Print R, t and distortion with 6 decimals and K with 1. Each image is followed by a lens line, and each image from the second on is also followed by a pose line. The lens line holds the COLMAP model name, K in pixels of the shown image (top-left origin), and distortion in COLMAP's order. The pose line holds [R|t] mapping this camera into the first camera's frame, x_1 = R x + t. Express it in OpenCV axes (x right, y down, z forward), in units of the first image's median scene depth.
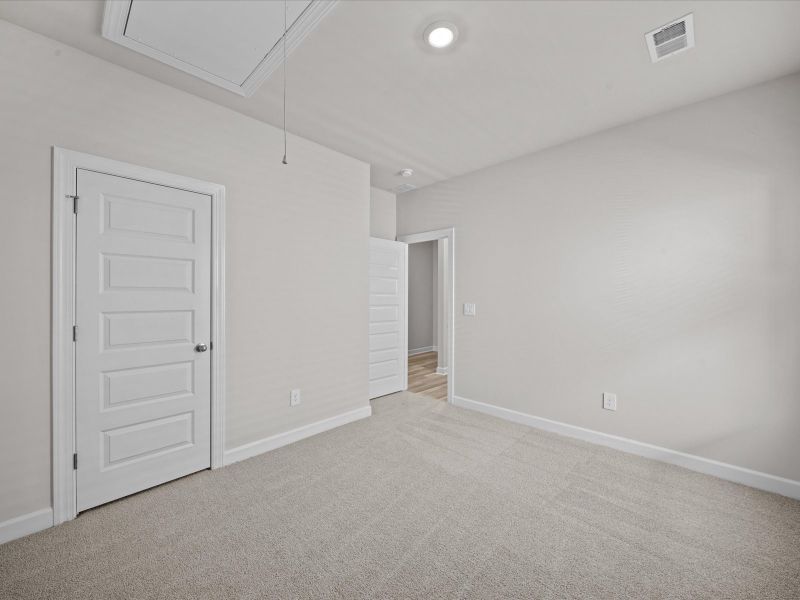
lens RADIAL K [[323.9, 0, 400.0], [0, 323.9, 300.0], [0, 0, 1]] dist [0.000323, -0.000039]
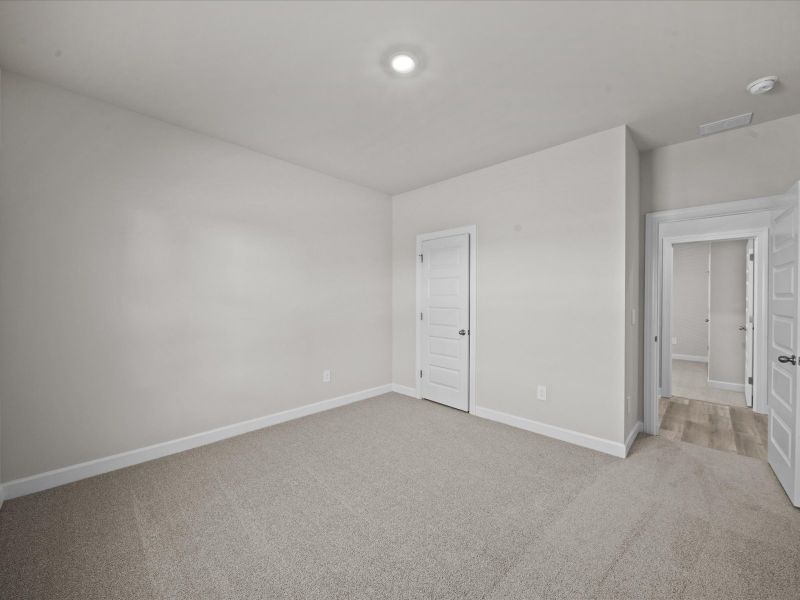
lens RADIAL K [[323.9, 0, 400.0], [0, 323.9, 300.0], [0, 0, 1]] dist [0.000323, -0.000039]
pose [[-0.011087, 0.011696, -0.999870, 0.990466], [0.001285, 0.999931, 0.011682, -0.029099], [0.999938, -0.001156, -0.011101, 0.724386]]
